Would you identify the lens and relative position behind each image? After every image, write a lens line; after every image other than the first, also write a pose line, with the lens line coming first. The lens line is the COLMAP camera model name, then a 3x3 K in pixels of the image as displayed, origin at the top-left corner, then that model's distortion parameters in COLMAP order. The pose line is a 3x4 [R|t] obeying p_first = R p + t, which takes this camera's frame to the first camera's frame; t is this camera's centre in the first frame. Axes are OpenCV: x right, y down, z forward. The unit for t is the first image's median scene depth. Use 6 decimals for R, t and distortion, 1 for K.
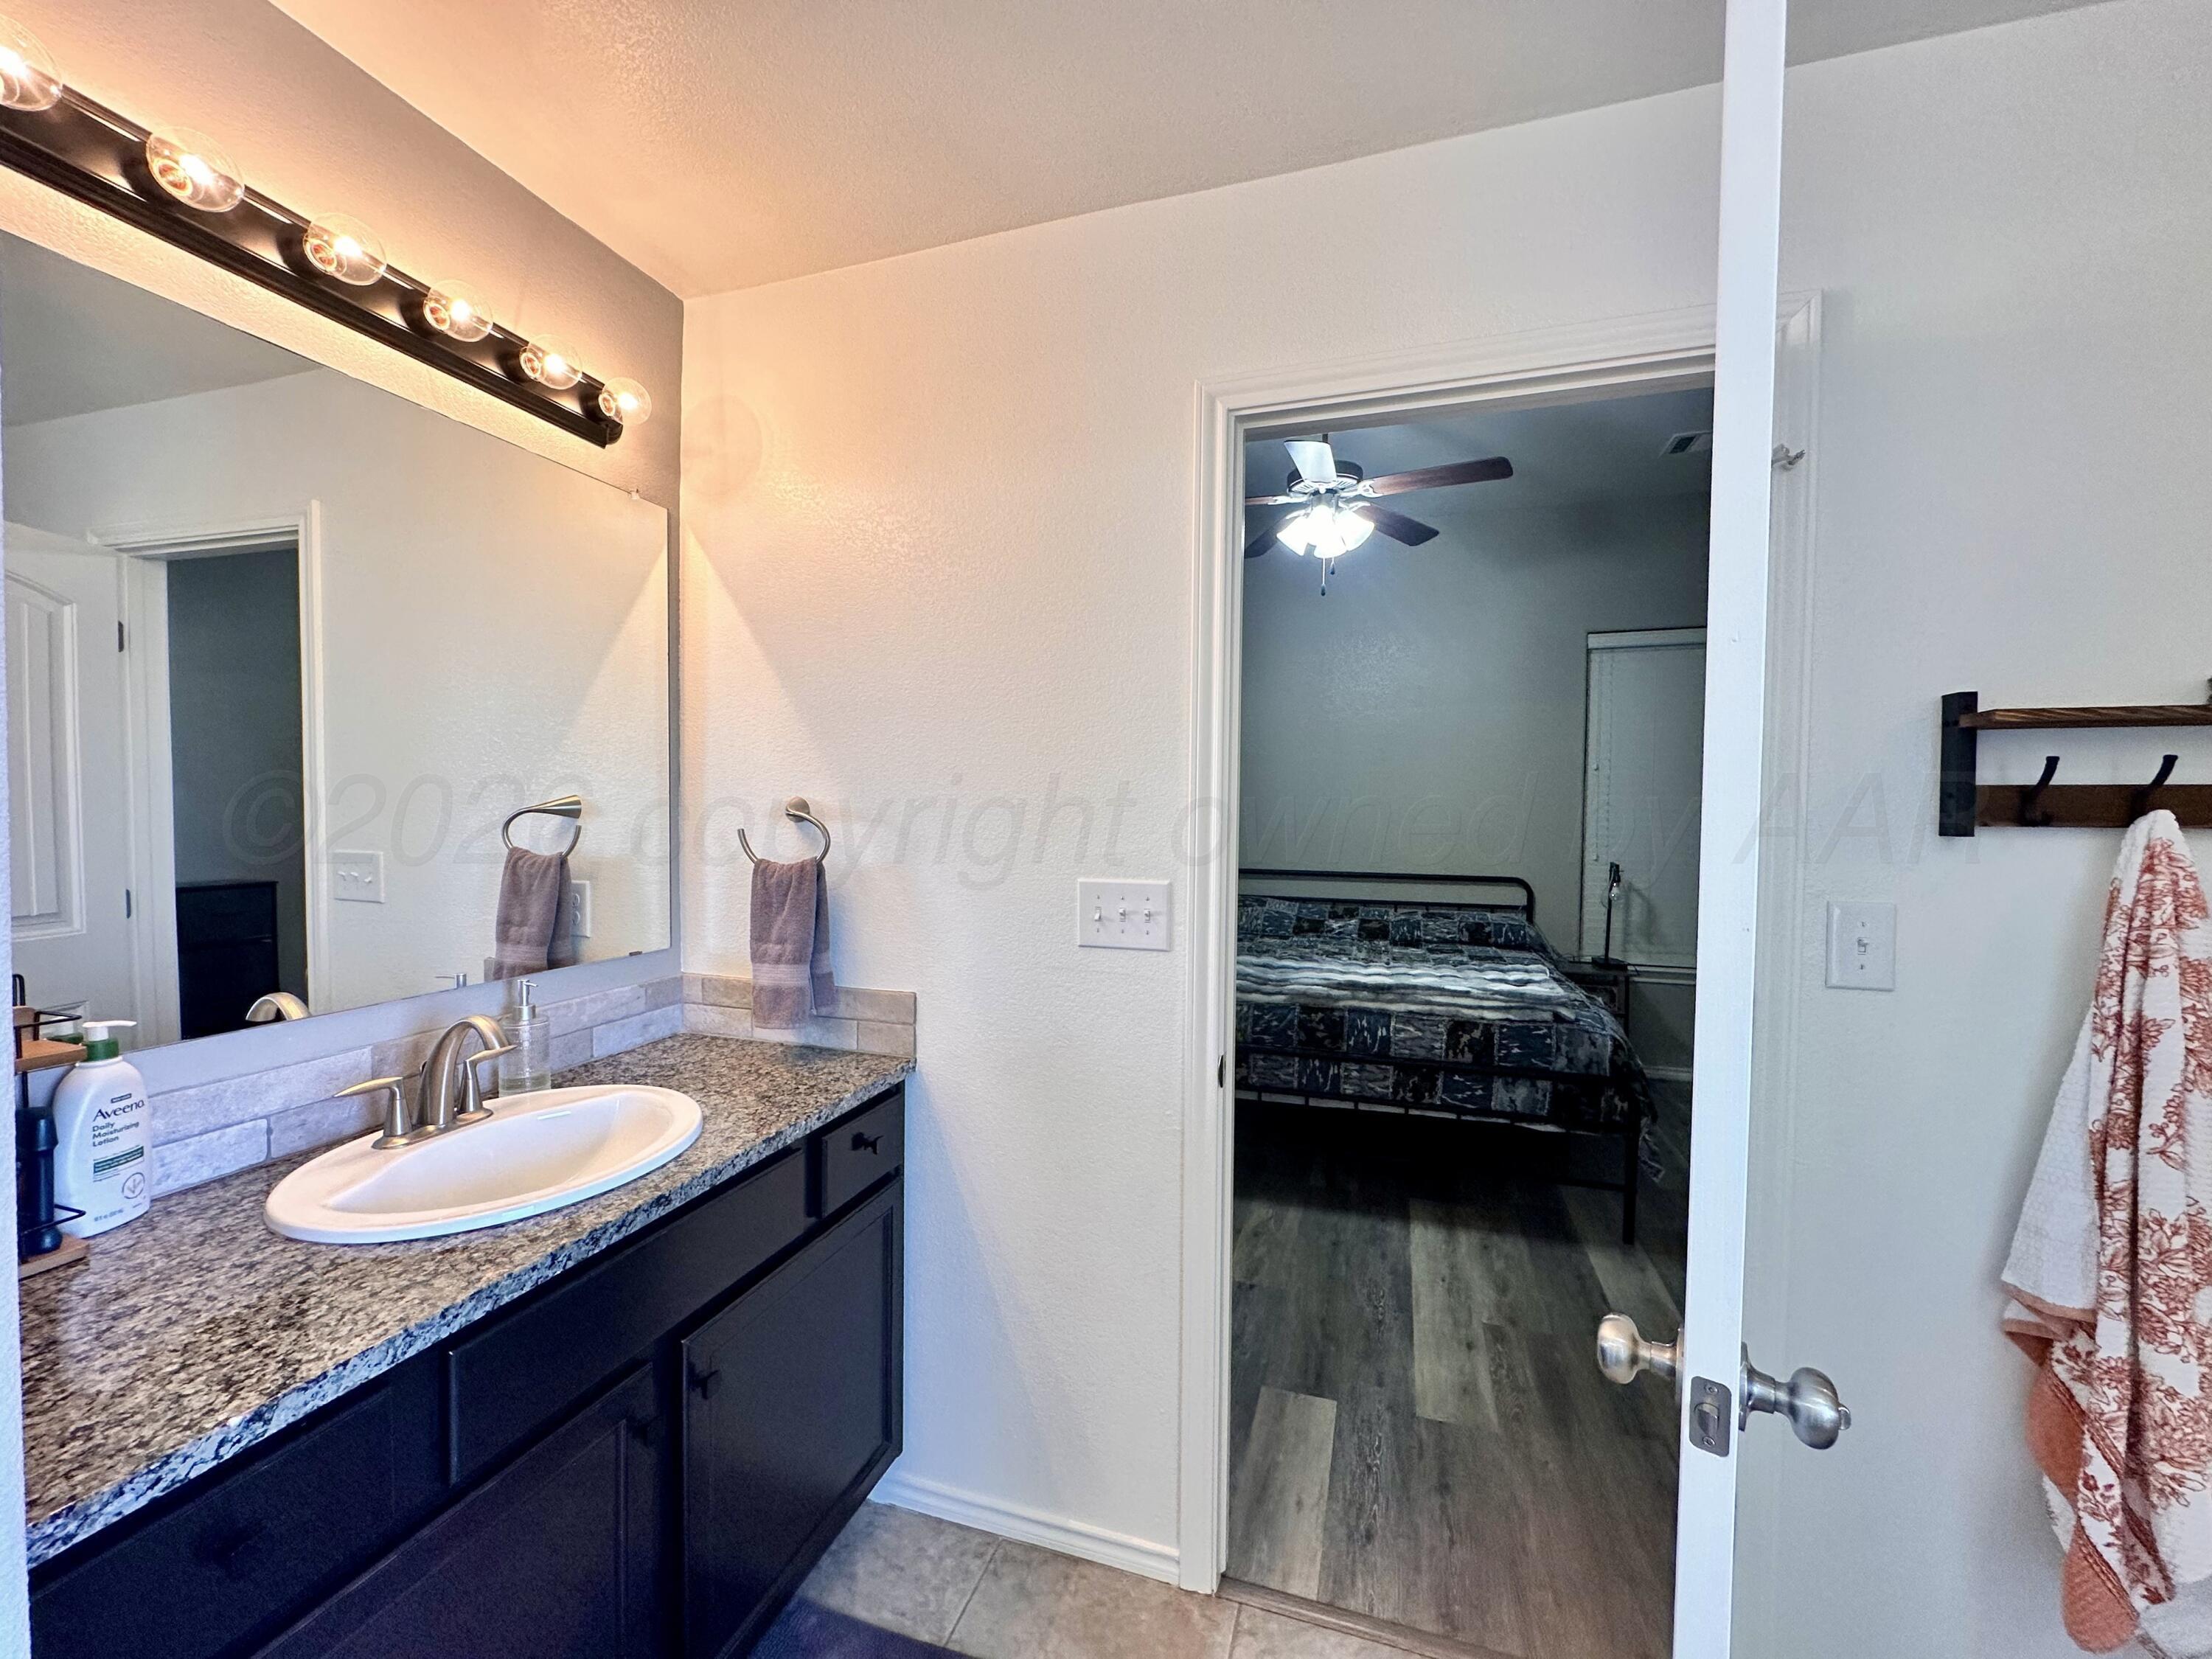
lens RADIAL K [[881.1, 0, 1103.6], [0, 881.1, 835.0], [0, 0, 1]] dist [0.000397, 0.000248]
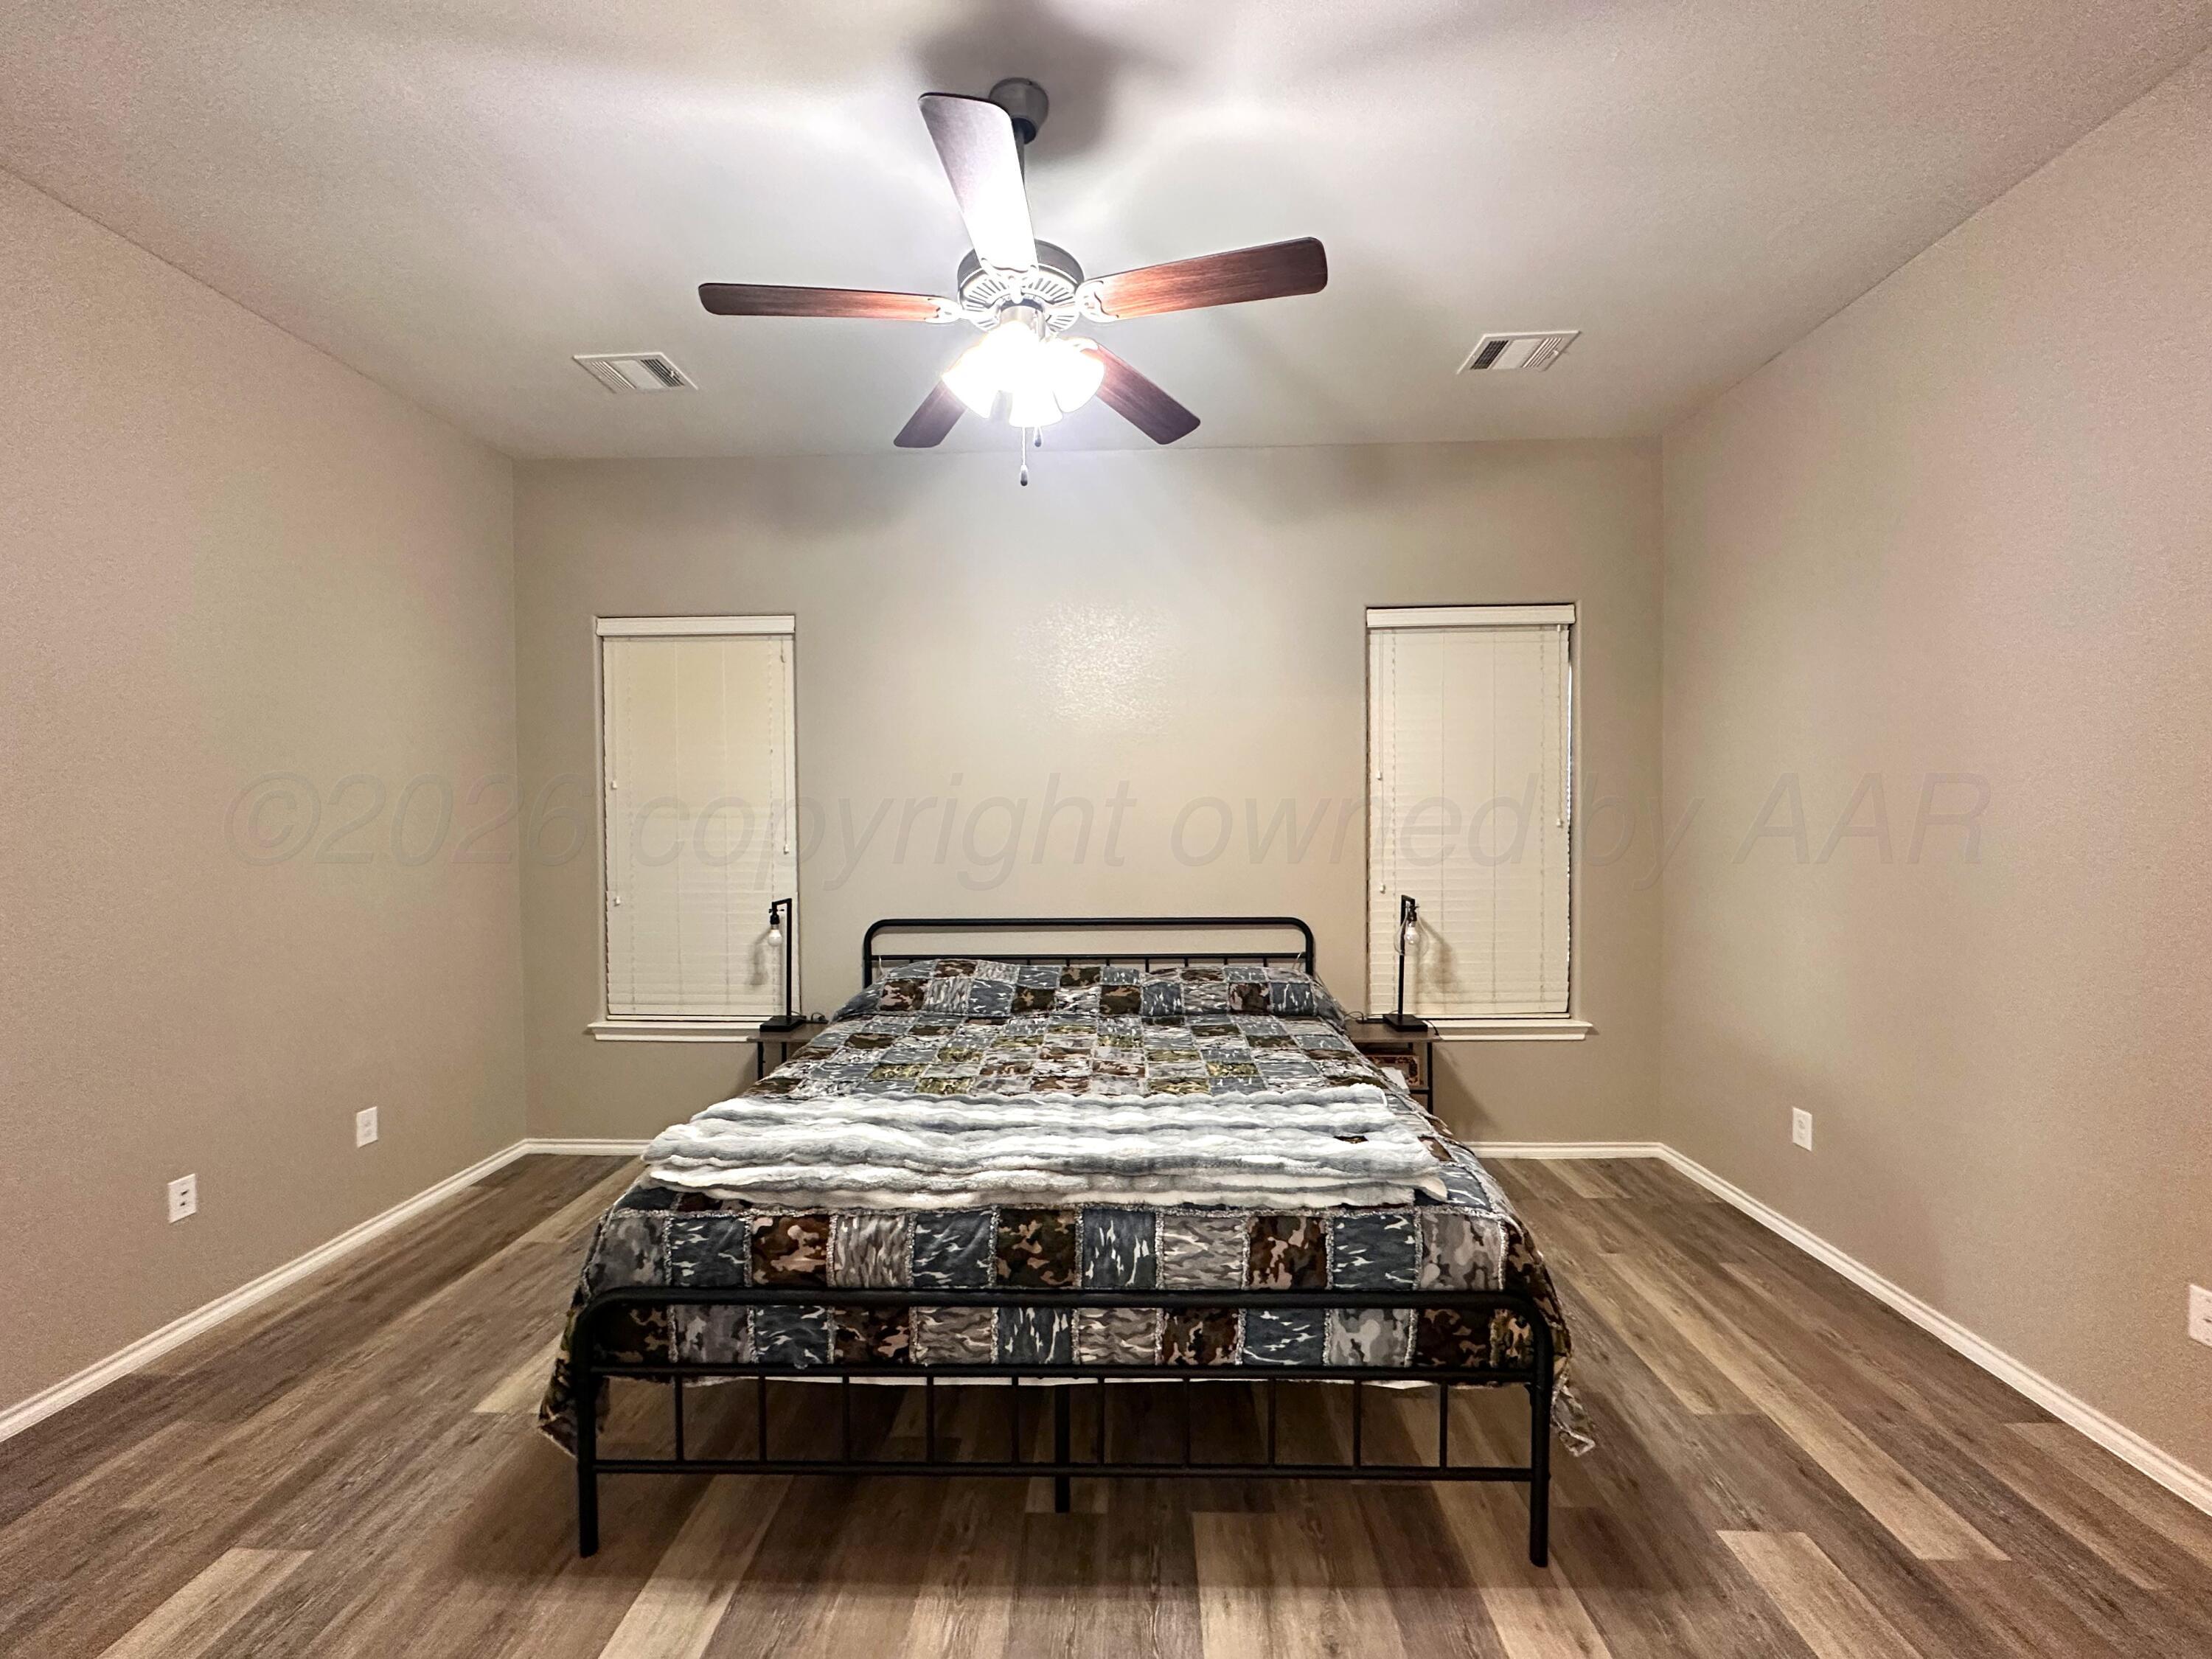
lens RADIAL K [[879.2, 0, 1104.1], [0, 879.2, 832.8], [0, 0, 1]] dist [-0.003471, 0.000687]
pose [[0.959353, -0.023642, 0.281216, 0.238598], [0.027551, 0.999571, -0.009953, -0.062339], [-0.280860, 0.017296, 0.959593, 0.781425]]
